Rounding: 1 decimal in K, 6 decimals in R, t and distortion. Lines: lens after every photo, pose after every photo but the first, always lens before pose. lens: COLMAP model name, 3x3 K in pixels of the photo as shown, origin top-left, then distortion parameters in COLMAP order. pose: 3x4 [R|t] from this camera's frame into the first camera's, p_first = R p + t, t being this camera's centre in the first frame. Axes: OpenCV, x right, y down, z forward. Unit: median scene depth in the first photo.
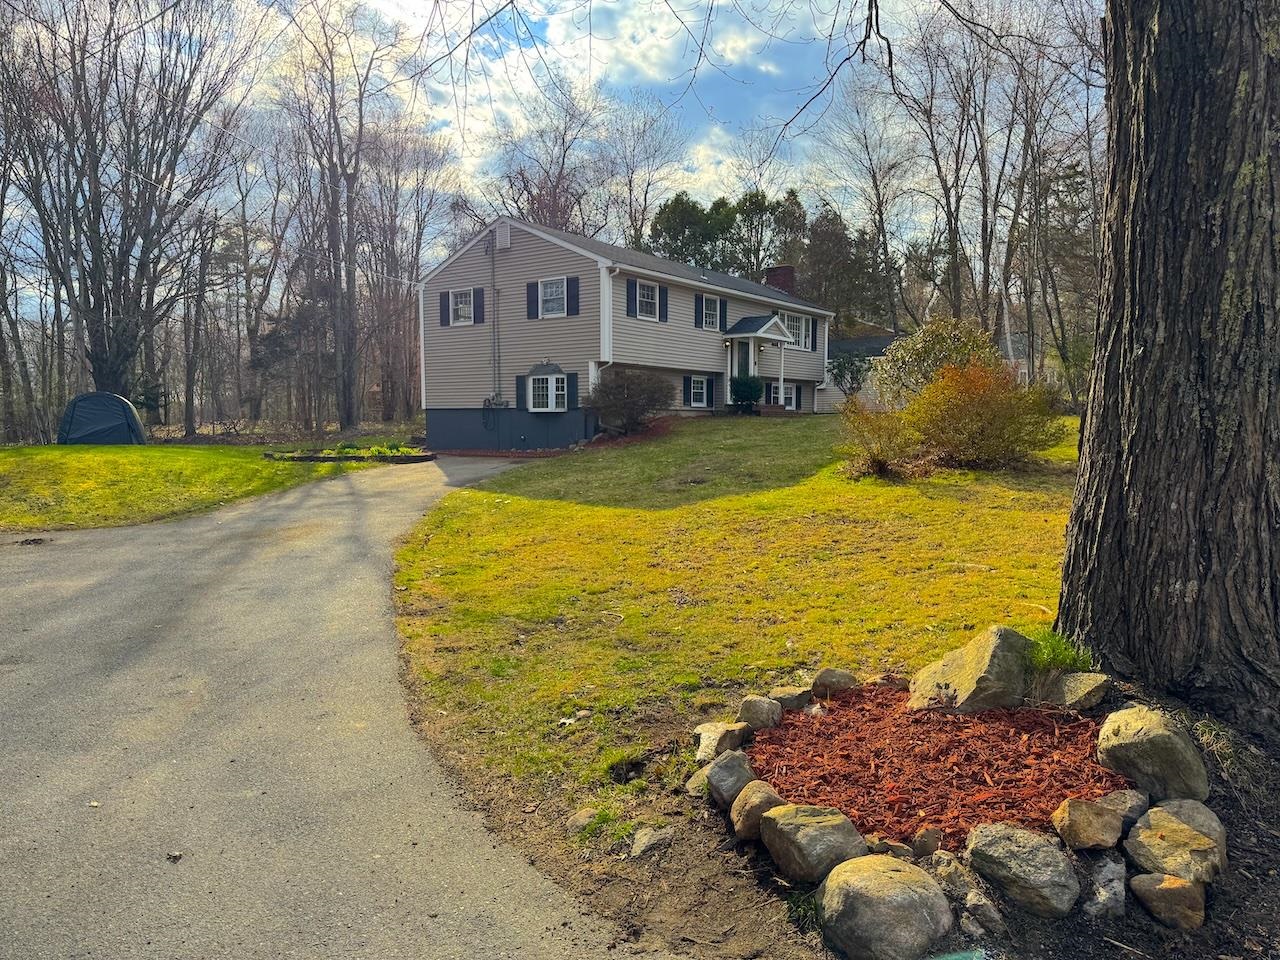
lens RADIAL K [[888.4, 0, 640.0], [0, 888.4, 480.0], [0, 0, 1]] dist [0.188741, -0.000760]
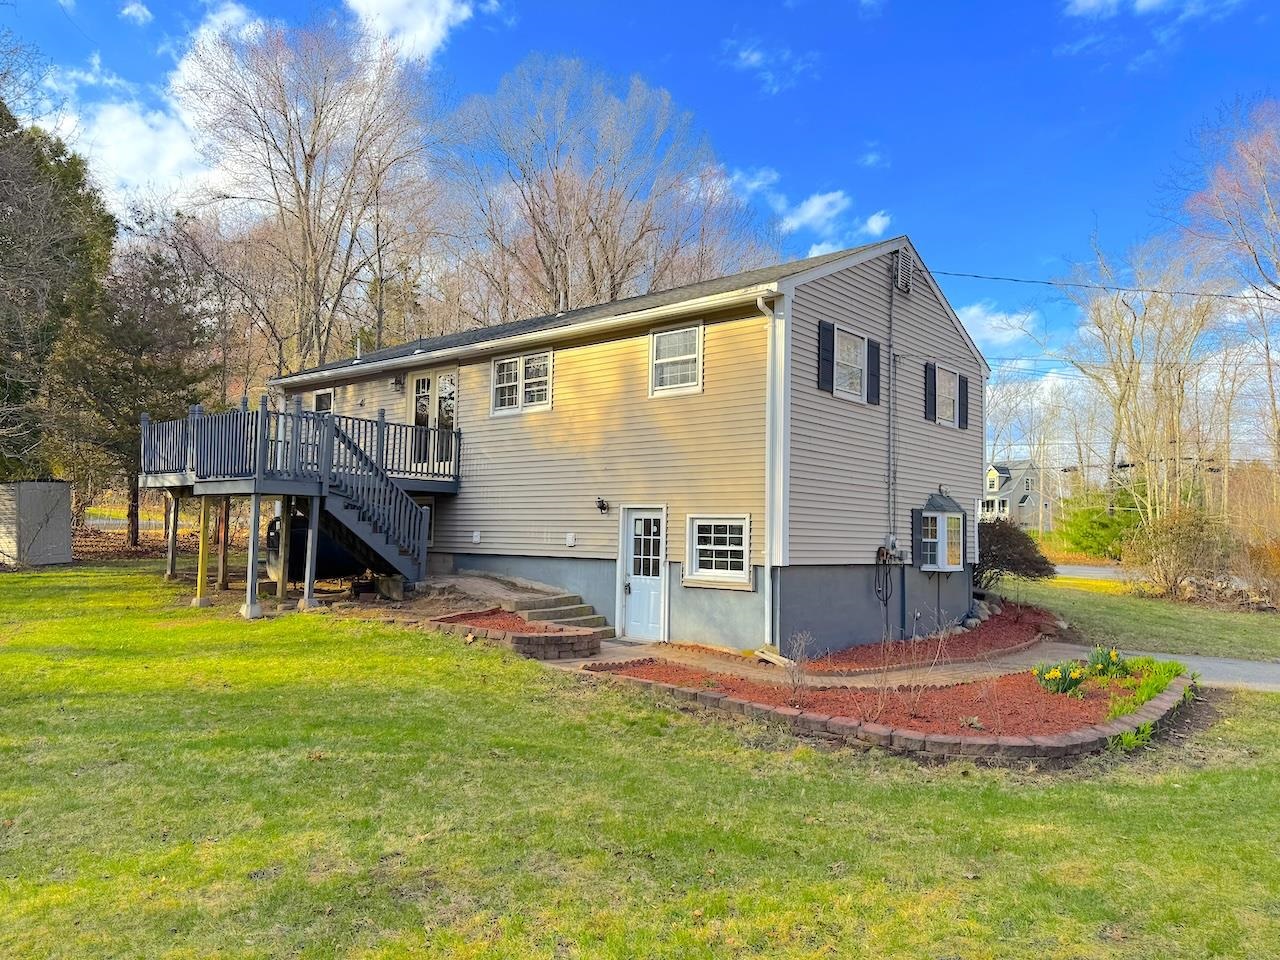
lens RADIAL K [[900.7, 0, 640.0], [0, 900.7, 480.0], [0, 0, 1]] dist [0.060975, -0.003606]
pose [[0.068886, 0.066273, 0.995421, -0.704521], [0.041280, 0.996747, -0.069218, -0.096816], [-0.996770, 0.045859, 0.065926, 1.083625]]
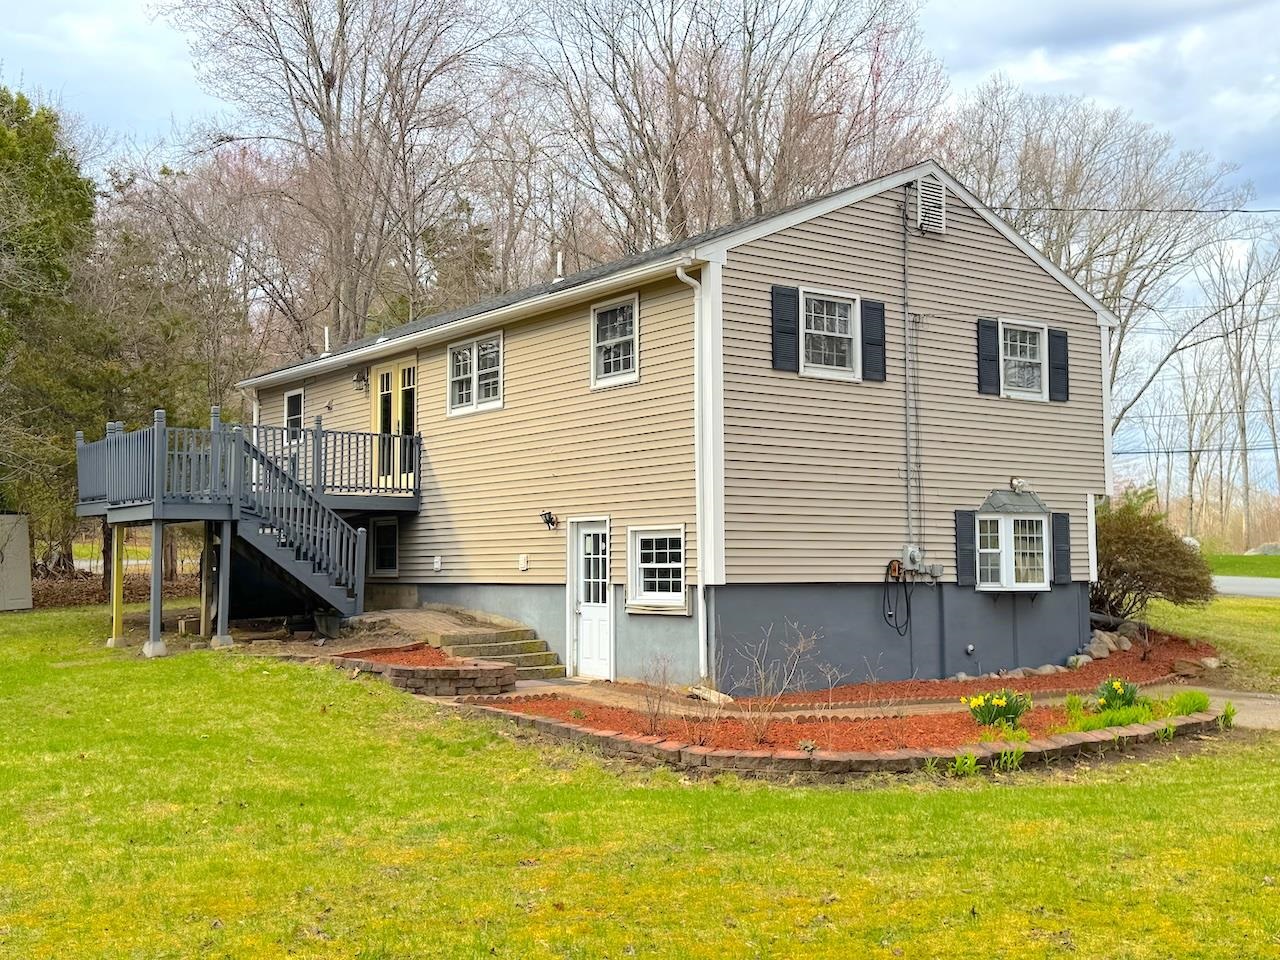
lens RADIAL K [[1399.5, 0, 640.0], [0, 1399.5, 480.0], [0, 0, 1]] dist [0.103654, 0.021846]
pose [[0.279667, 0.061764, 0.958108, -0.822267], [0.064662, 0.994451, -0.082981, -0.079318], [-0.957917, 0.085160, 0.274121, 0.911442]]
